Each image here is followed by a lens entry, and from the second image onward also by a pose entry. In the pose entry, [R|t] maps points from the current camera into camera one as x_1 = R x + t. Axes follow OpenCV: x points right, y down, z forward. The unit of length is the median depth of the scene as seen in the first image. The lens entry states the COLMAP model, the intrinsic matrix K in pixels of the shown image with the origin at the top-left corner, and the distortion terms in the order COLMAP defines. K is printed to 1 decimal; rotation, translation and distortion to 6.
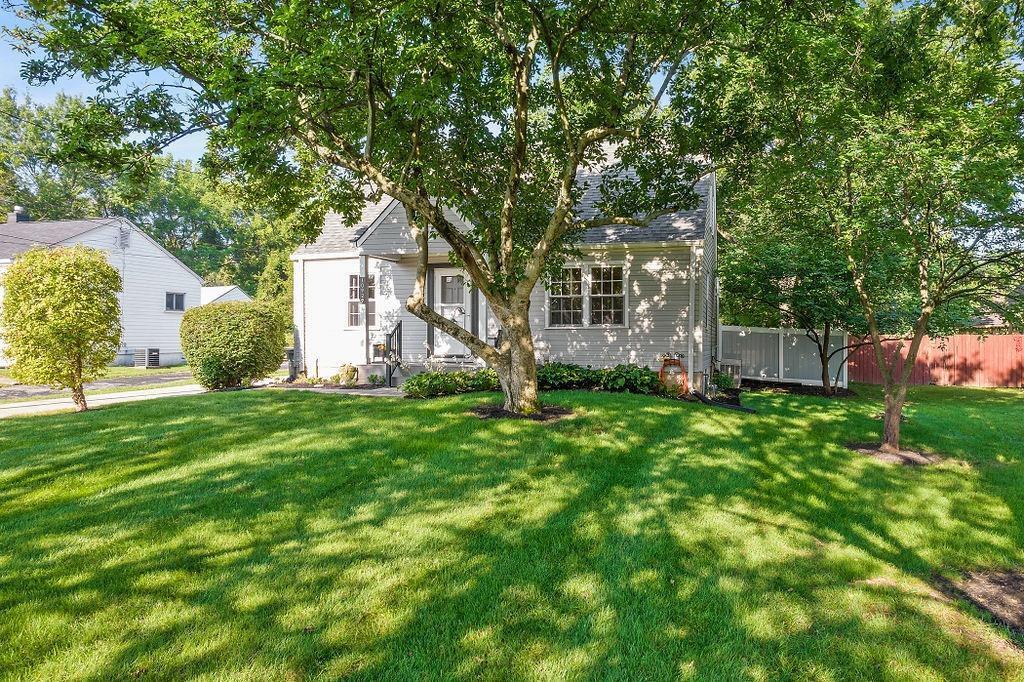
lens RADIAL K [[708.0, 0, 515.6], [0, 708.0, 342.0], [0, 0, 1]] dist [-0.036102, 0.012270]
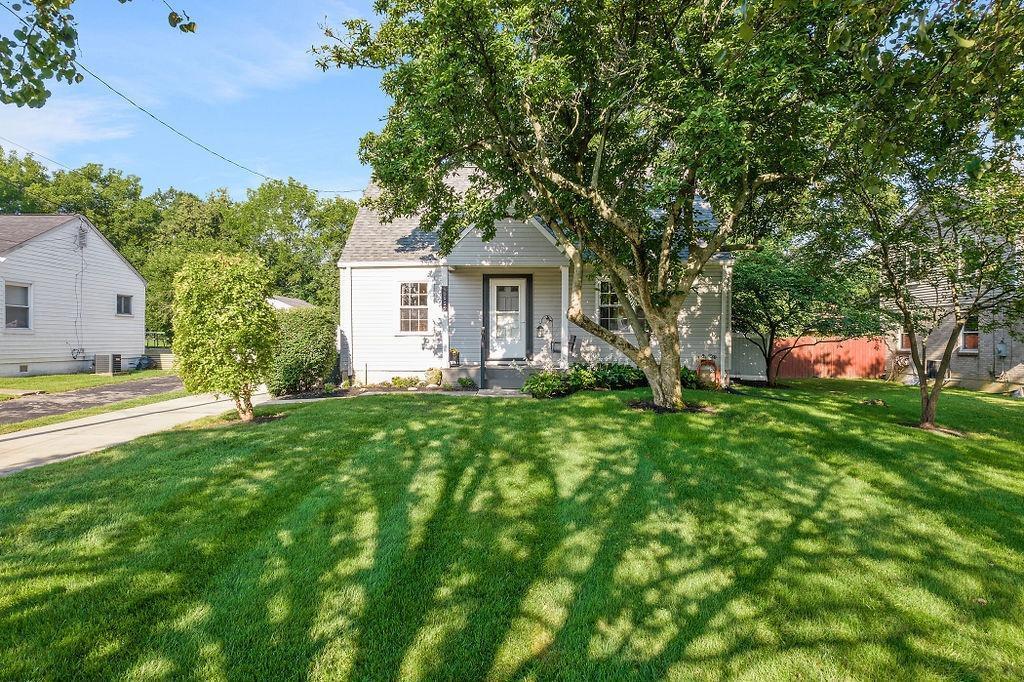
lens RADIAL K [[671.9, 0, 501.9], [0, 671.9, 348.9], [0, 0, 1]] dist [-0.038916, 0.012942]
pose [[0.968044, -0.007724, 0.250661, -0.382906], [0.005198, 0.999929, 0.010739, -0.007960], [-0.250726, -0.009093, 0.968015, -0.001785]]
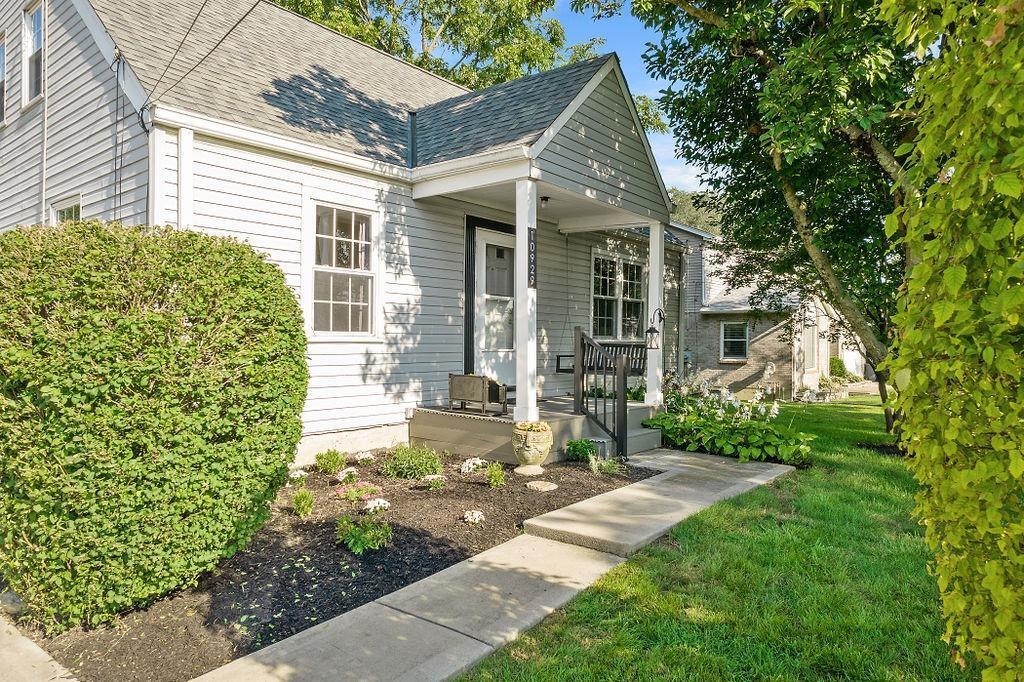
lens RADIAL K [[671.9, 0, 502.2], [0, 671.9, 338.8], [0, 0, 1]] dist [-0.038916, 0.012942]
pose [[0.393786, 0.004819, 0.919189, -0.604206], [0.001638, 0.999981, -0.005944, -0.019845], [-0.919201, 0.003847, 0.393771, 0.843848]]
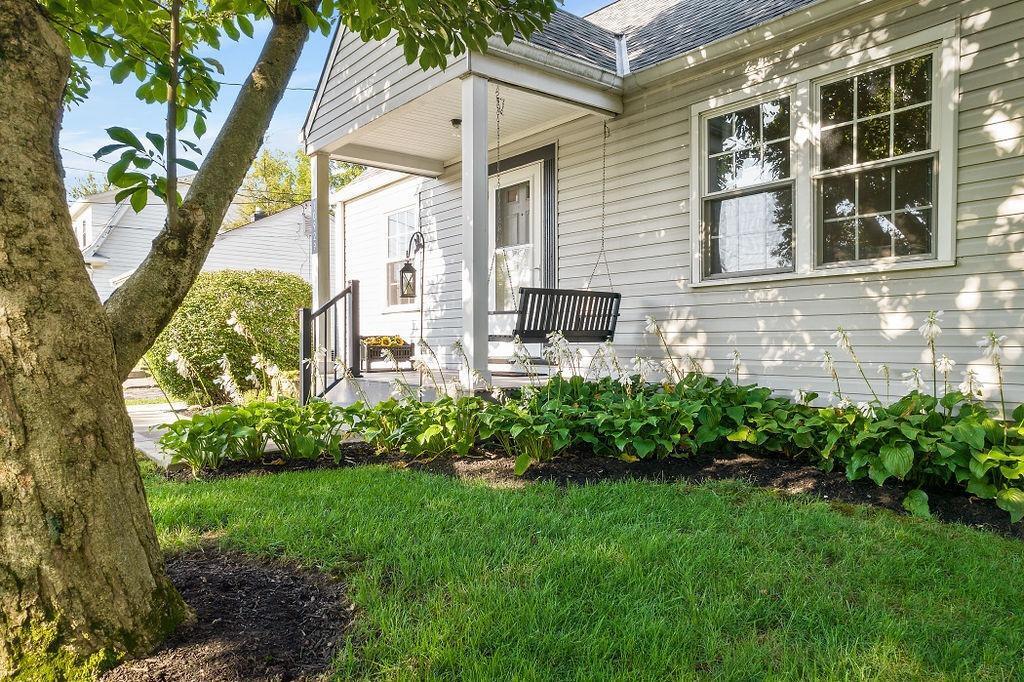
lens RADIAL K [[671.9, 0, 510.7], [0, 671.9, 348.8], [0, 0, 1]] dist [-0.038916, 0.012942]
pose [[0.831124, -0.002619, -0.556080, 0.158934], [0.004428, 0.999988, 0.001909, 0.012438], [0.556069, -0.004049, 0.831126, 0.678120]]
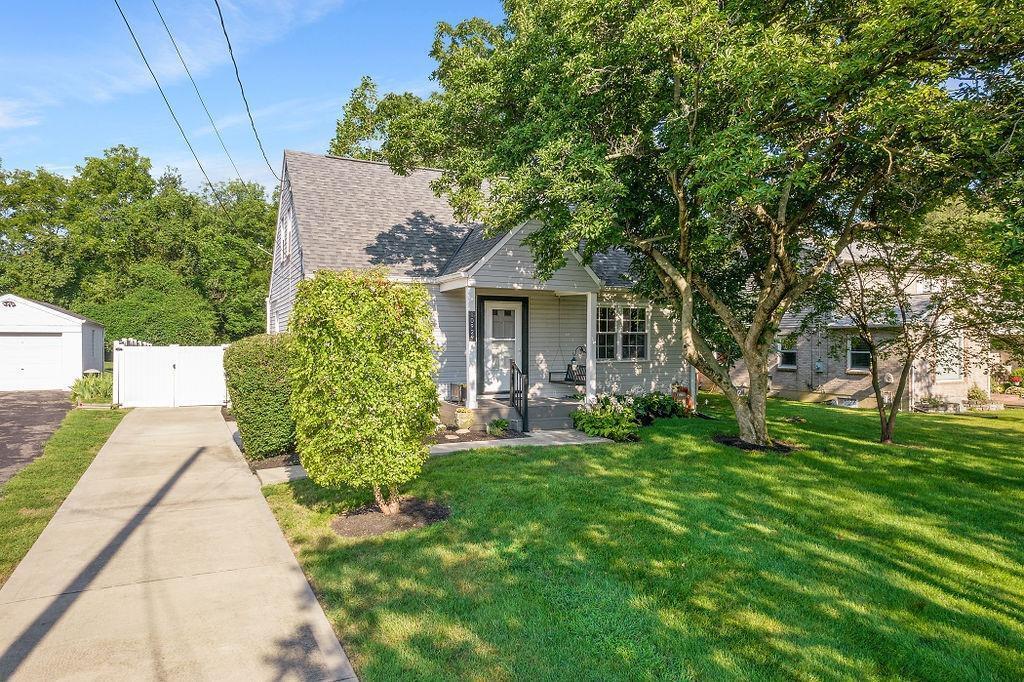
lens RADIAL K [[671.9, 0, 512.1], [0, 671.9, 340.0], [0, 0, 1]] dist [-0.038916, 0.012942]
pose [[0.748142, -0.001493, 0.663537, -0.735898], [0.003865, 0.999990, -0.002107, -0.053286], [-0.663527, 0.004141, 0.748140, 0.323512]]
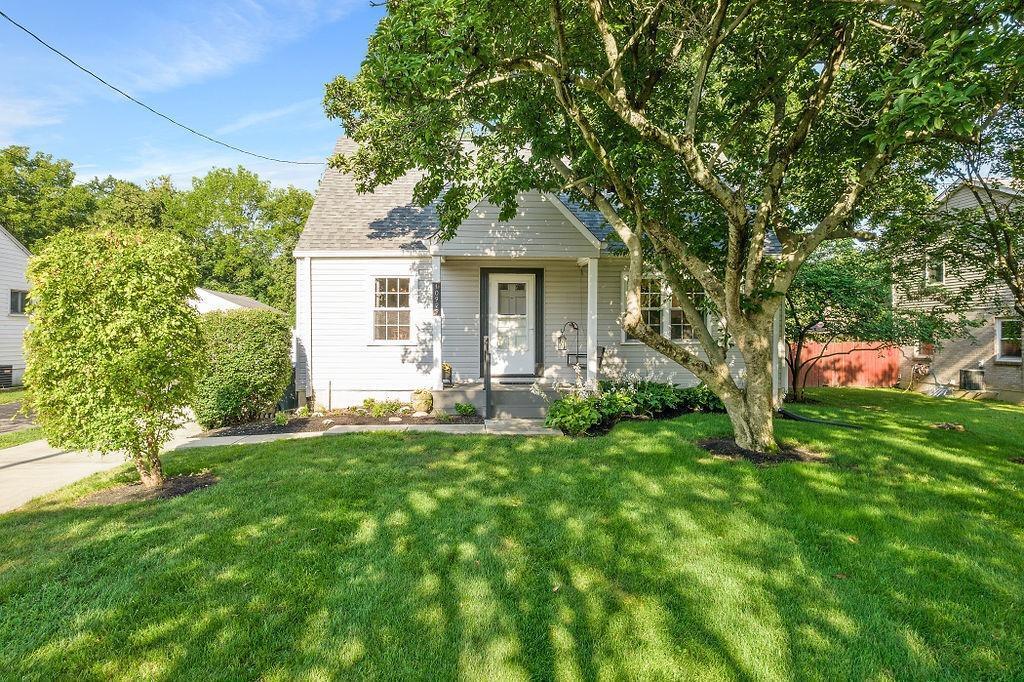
lens RADIAL K [[671.9, 0, 511.1], [0, 671.9, 334.1], [0, 0, 1]] dist [-0.038916, 0.012942]
pose [[0.945103, -0.001510, 0.326769, -0.383351], [0.004154, 0.999964, -0.007394, -0.026253], [-0.326746, 0.008346, 0.945075, 0.238207]]
